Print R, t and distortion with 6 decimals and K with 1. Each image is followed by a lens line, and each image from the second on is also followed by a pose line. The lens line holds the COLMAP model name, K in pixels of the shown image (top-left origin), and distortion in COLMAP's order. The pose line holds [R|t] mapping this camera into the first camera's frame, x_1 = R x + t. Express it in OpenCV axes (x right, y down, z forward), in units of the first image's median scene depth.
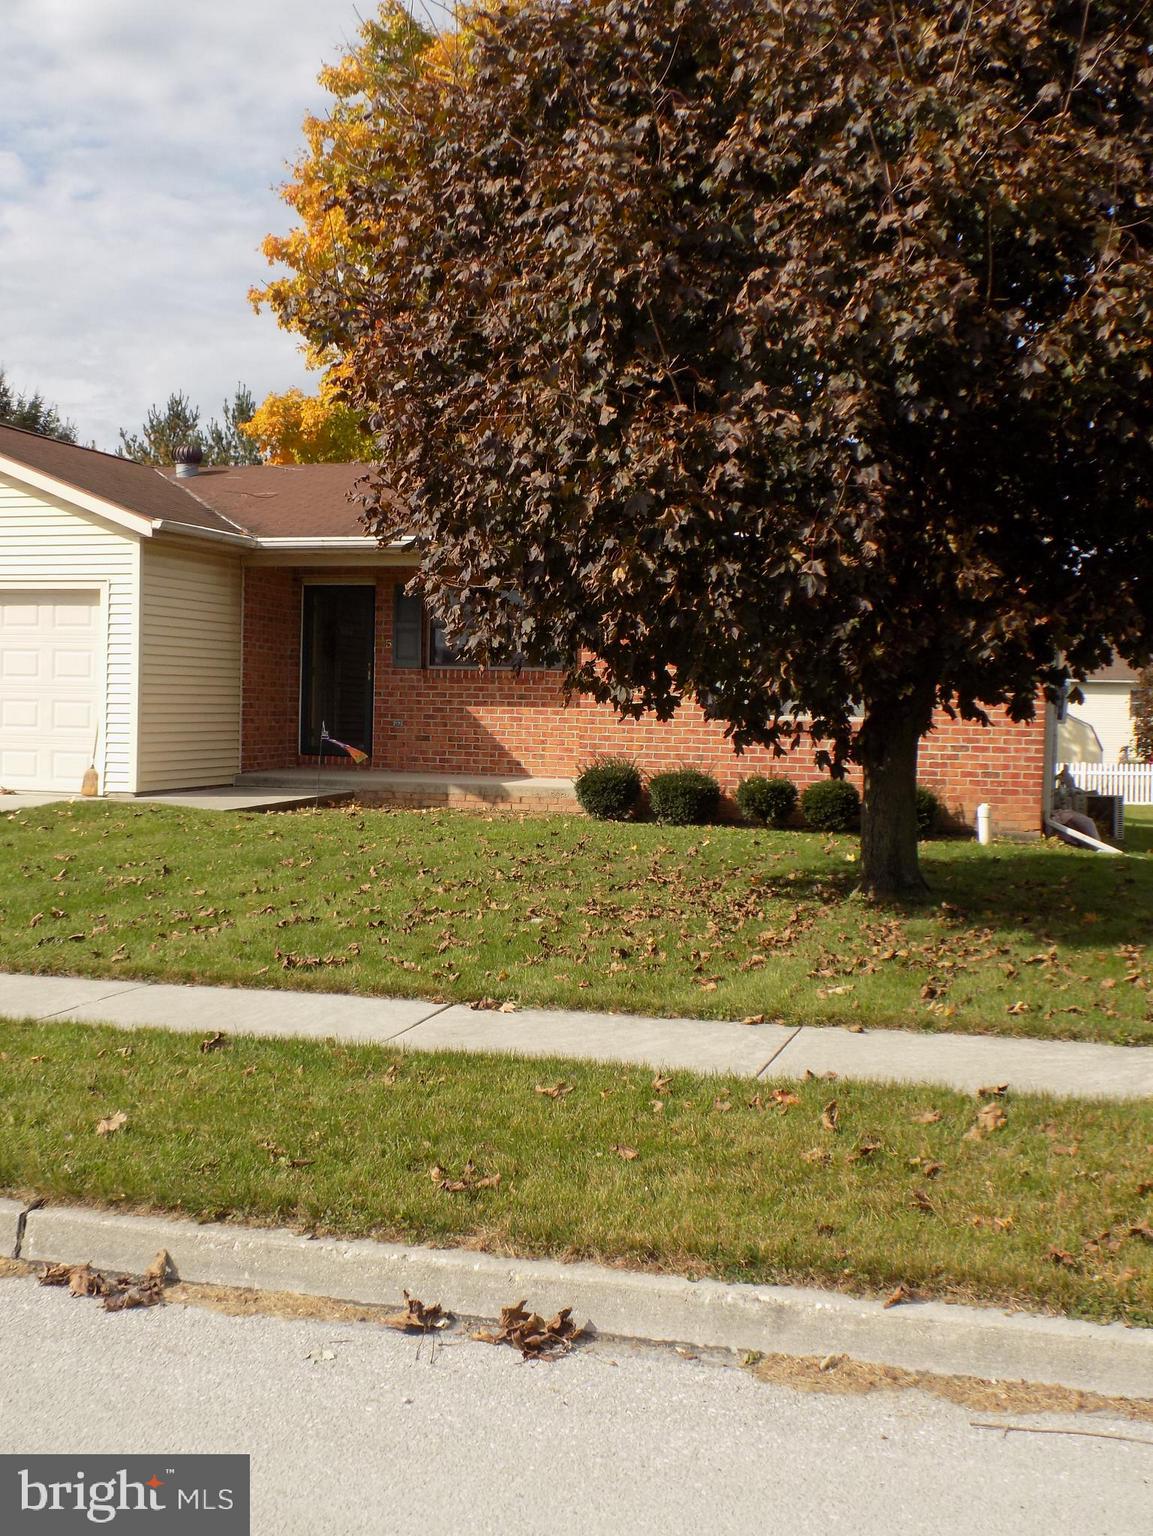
lens RADIAL K [[1652.4, 0, 576.5], [0, 1652.4, 768.0], [0, 0, 1]] dist [-0.005809, -0.022878]
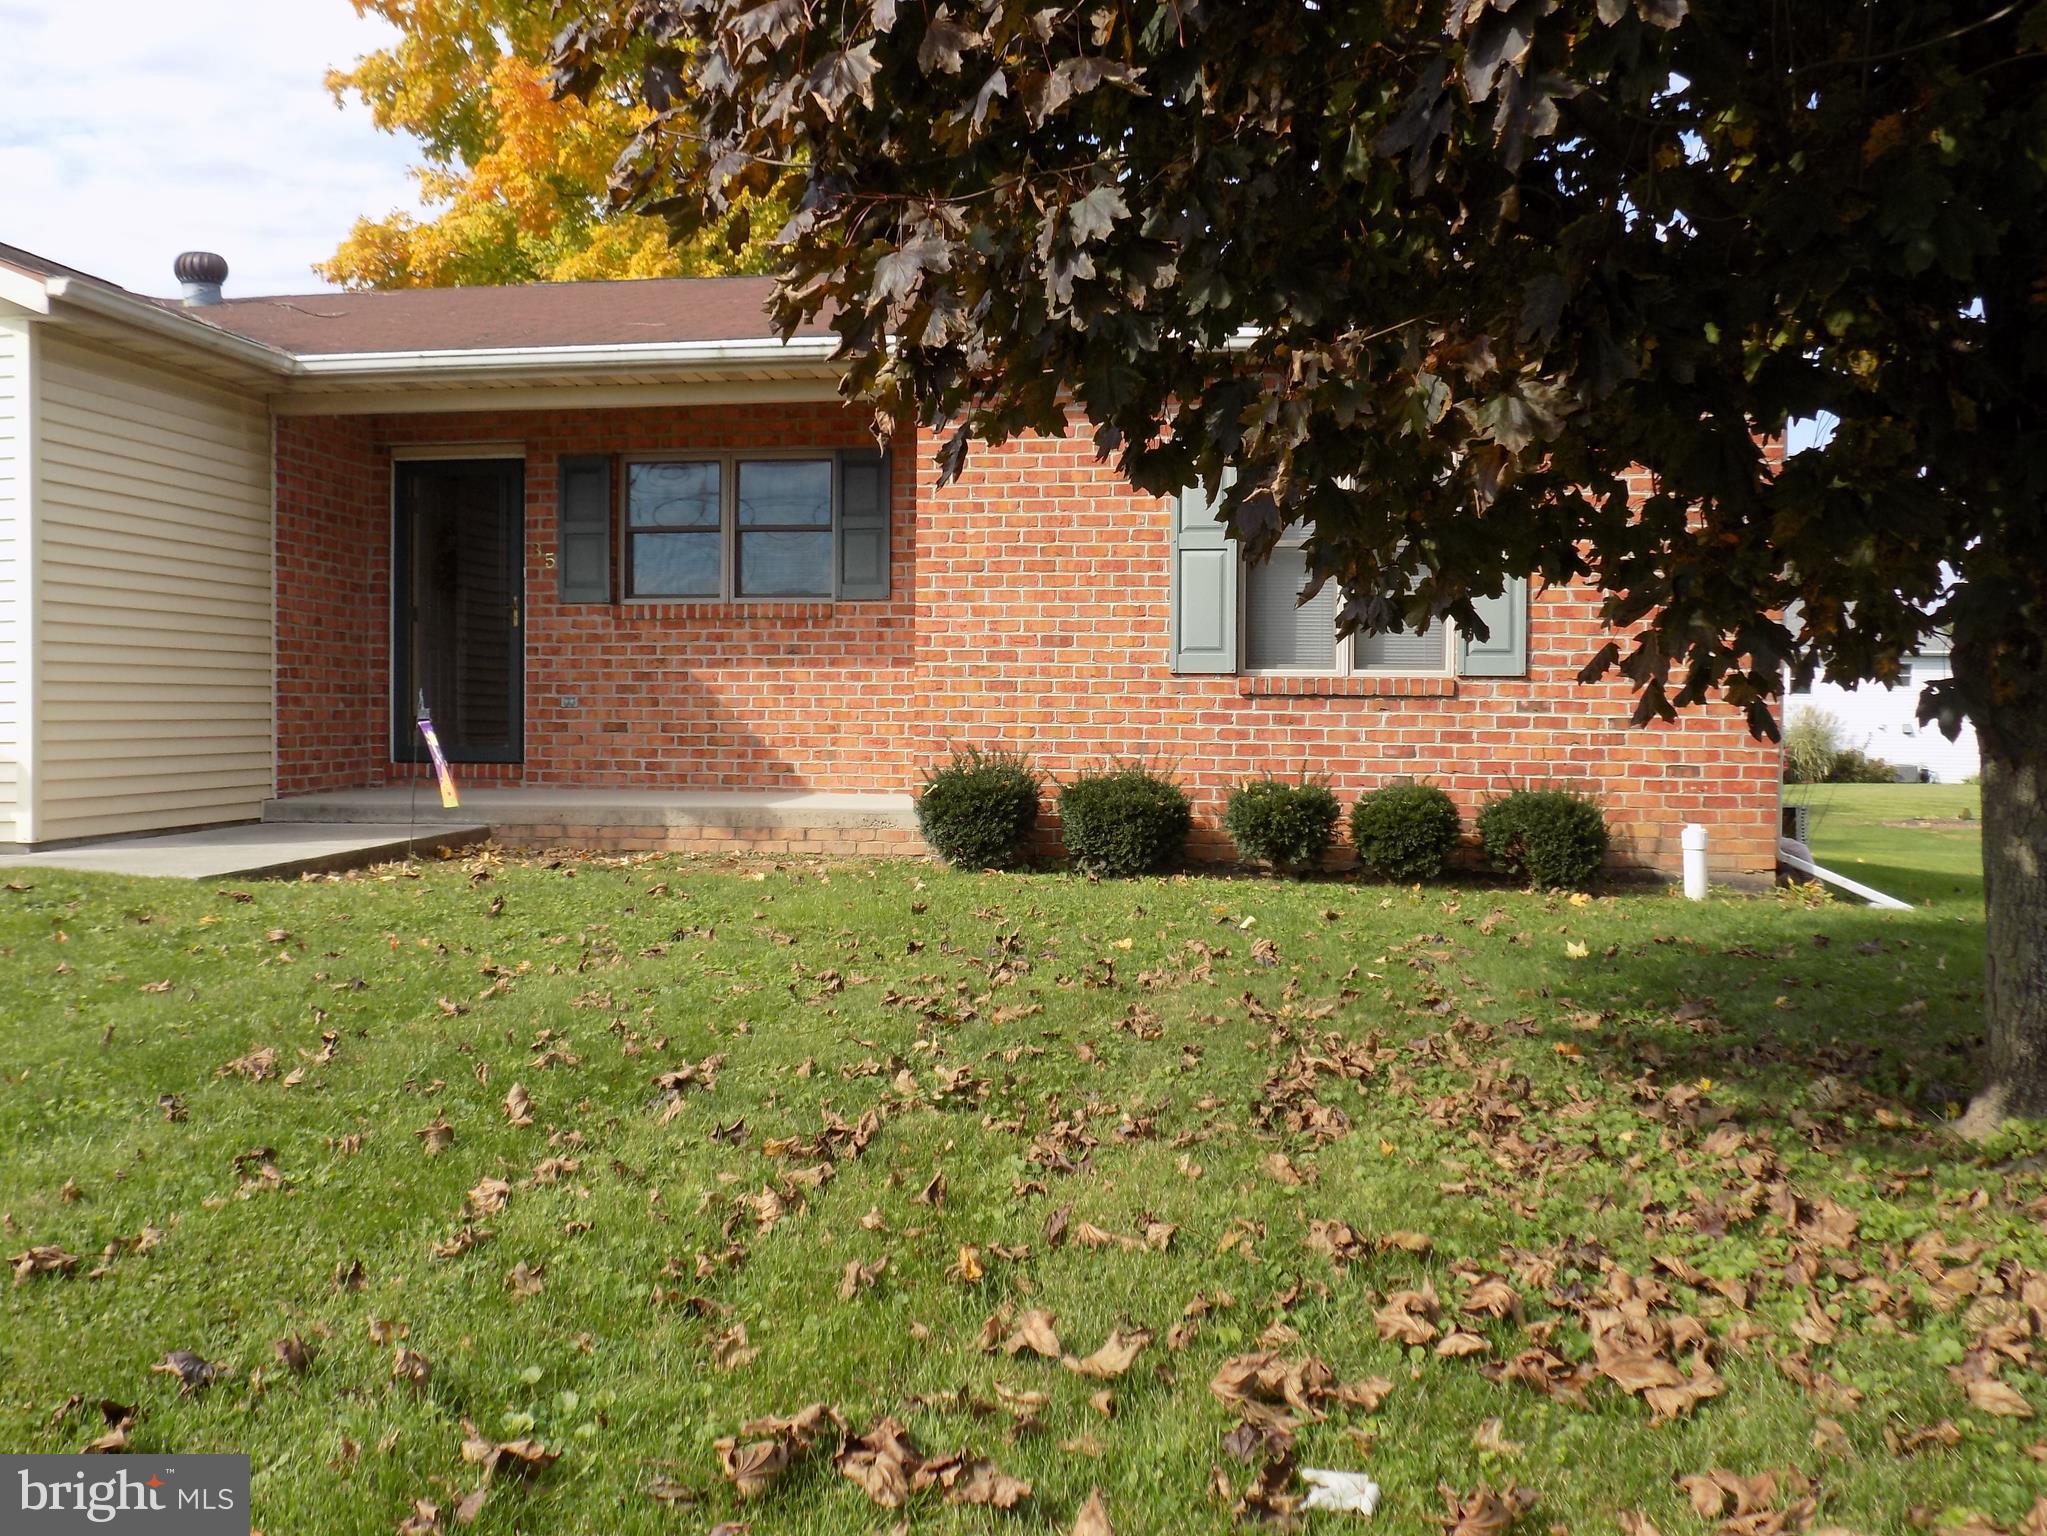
lens RADIAL K [[1804.9, 0, 1007.3], [0, 1804.9, 749.3], [0, 0, 1]] dist [-0.025691, 0.012561]
pose [[0.990743, -0.020655, 0.134169, -0.083580], [0.022804, 0.999635, -0.014499, 0.002600], [-0.133821, 0.017424, 0.990852, 0.722142]]
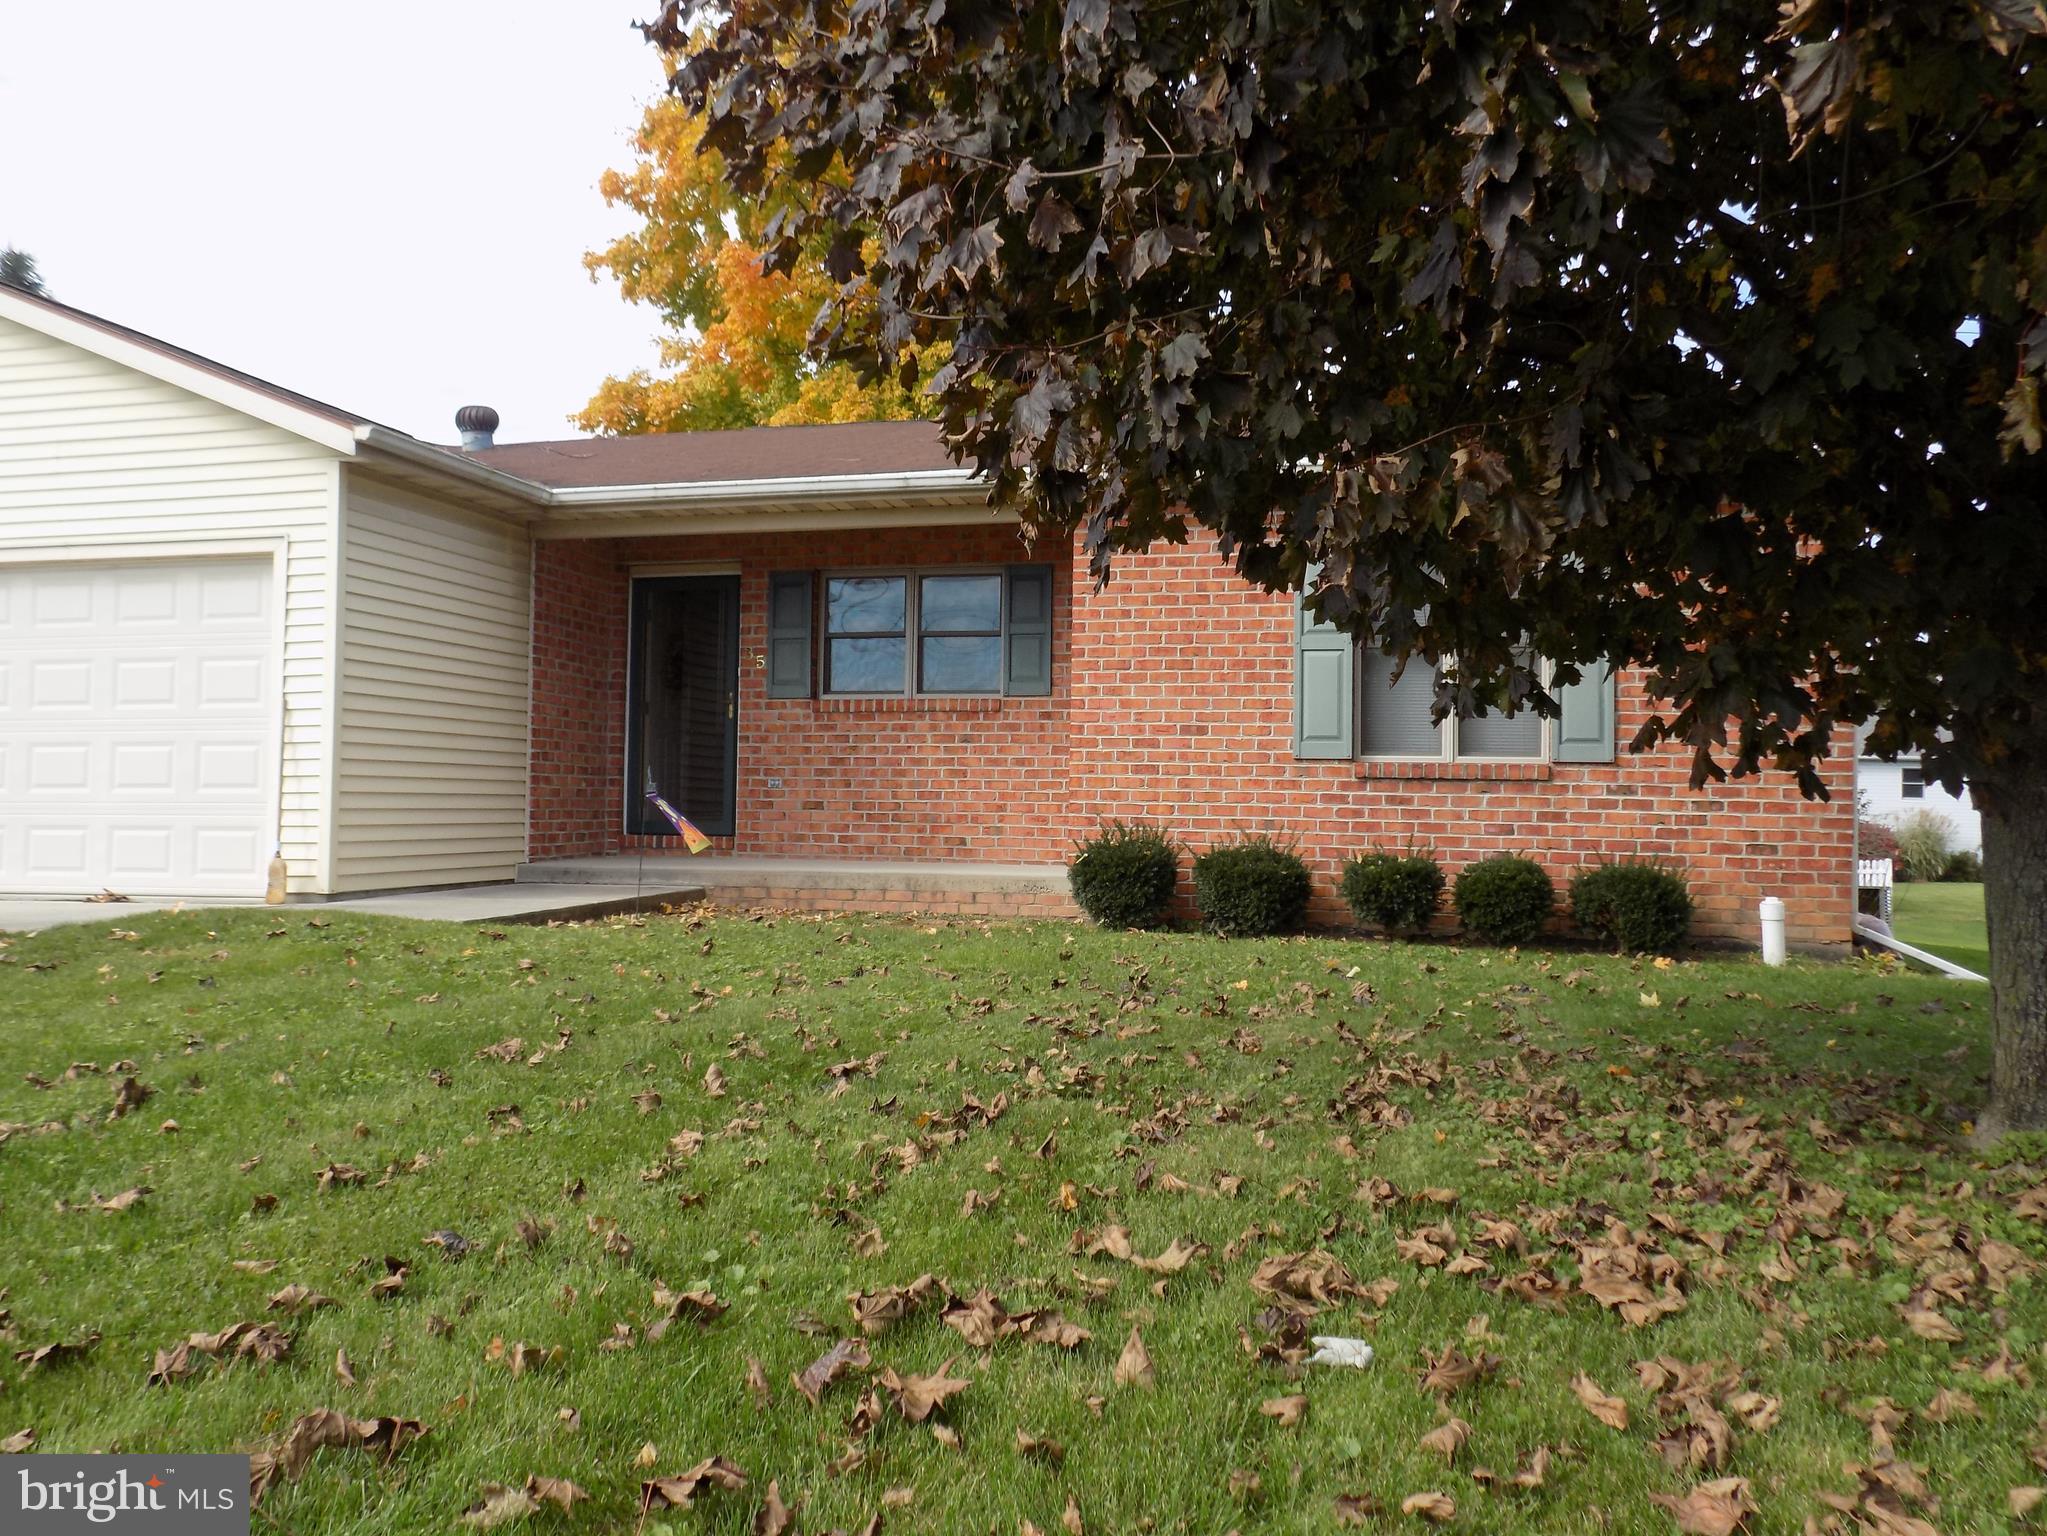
lens RADIAL K [[1619.5, 0, 1023.5], [0, 1619.5, 768.0], [0, 0, 1]] dist [-0.031424, 0.047287]
pose [[0.998931, -0.008584, 0.045415, -0.075407], [0.011405, 0.997997, -0.062220, 0.015475], [-0.044790, 0.062671, 0.997029, 0.691475]]
